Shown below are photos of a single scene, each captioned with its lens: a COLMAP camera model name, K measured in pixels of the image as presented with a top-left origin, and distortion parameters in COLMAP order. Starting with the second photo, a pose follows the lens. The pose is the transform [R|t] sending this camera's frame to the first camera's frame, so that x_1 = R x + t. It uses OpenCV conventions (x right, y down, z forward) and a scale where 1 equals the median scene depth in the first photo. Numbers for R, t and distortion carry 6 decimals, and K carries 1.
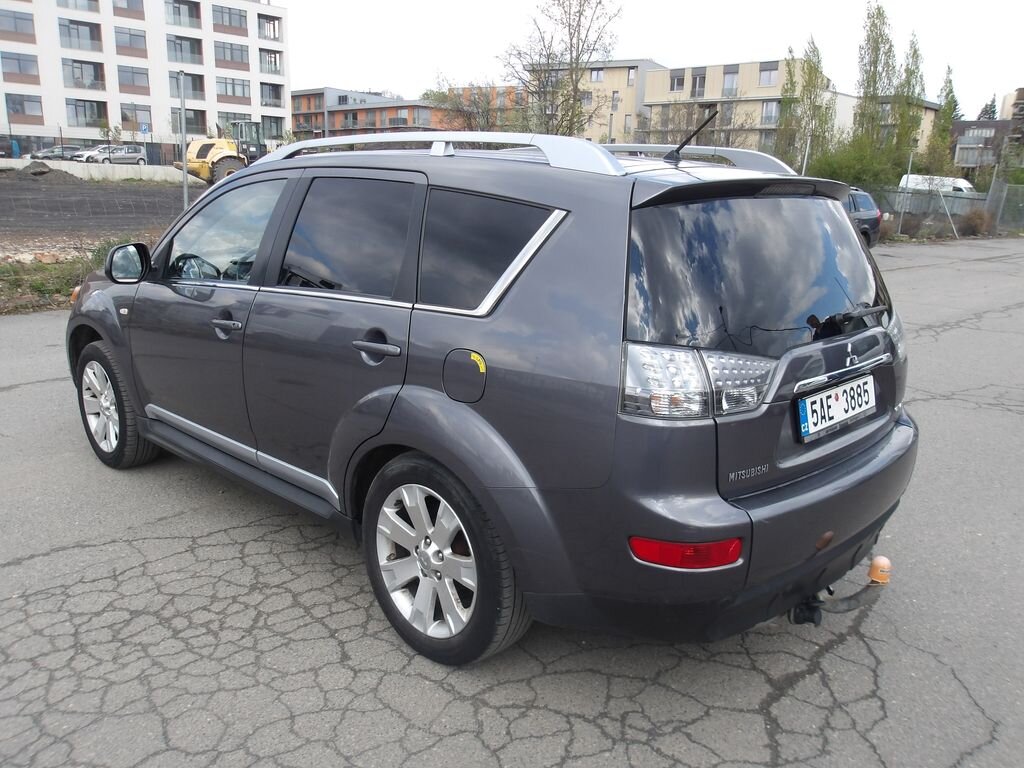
lens RADIAL K [[877.6, 0, 515.3], [0, 877.6, 382.4], [0, 0, 1]] dist [0.009463, -0.000718]
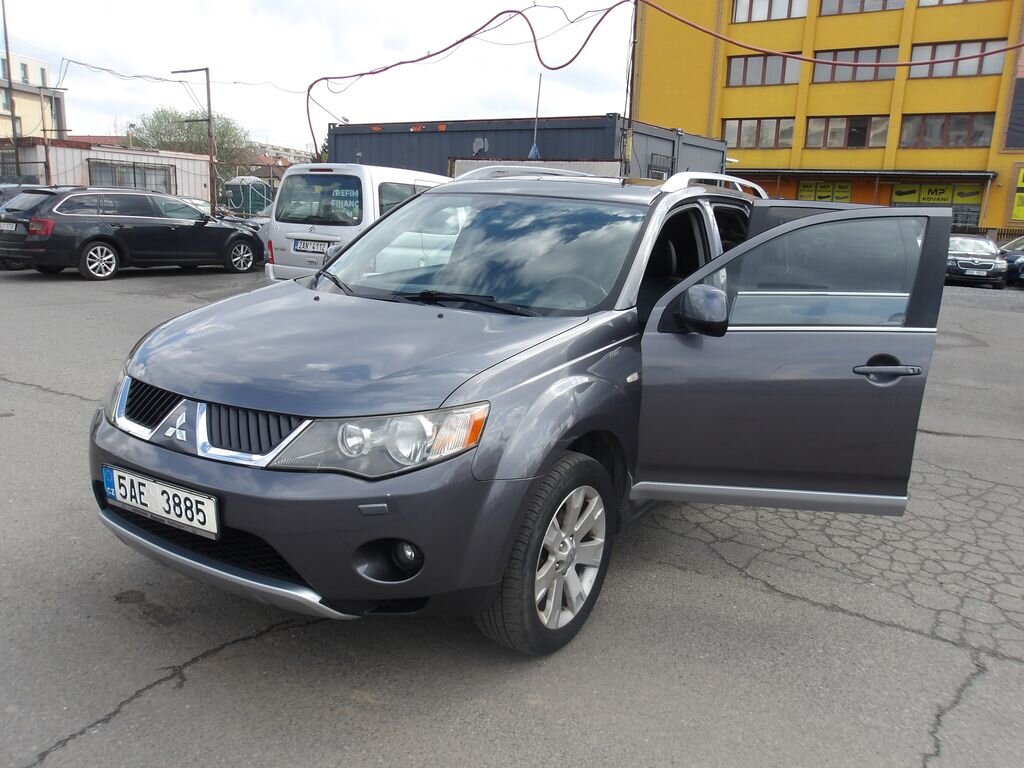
lens RADIAL K [[877.6, 0, 514.2], [0, 877.6, 387.2], [0, 0, 1]] dist [0.009463, -0.000718]
pose [[-0.240347, -0.236452, 0.941448, -1.511654], [0.175518, 0.943304, 0.281727, -0.406812], [-0.954687, 0.232954, -0.185219, 1.647146]]
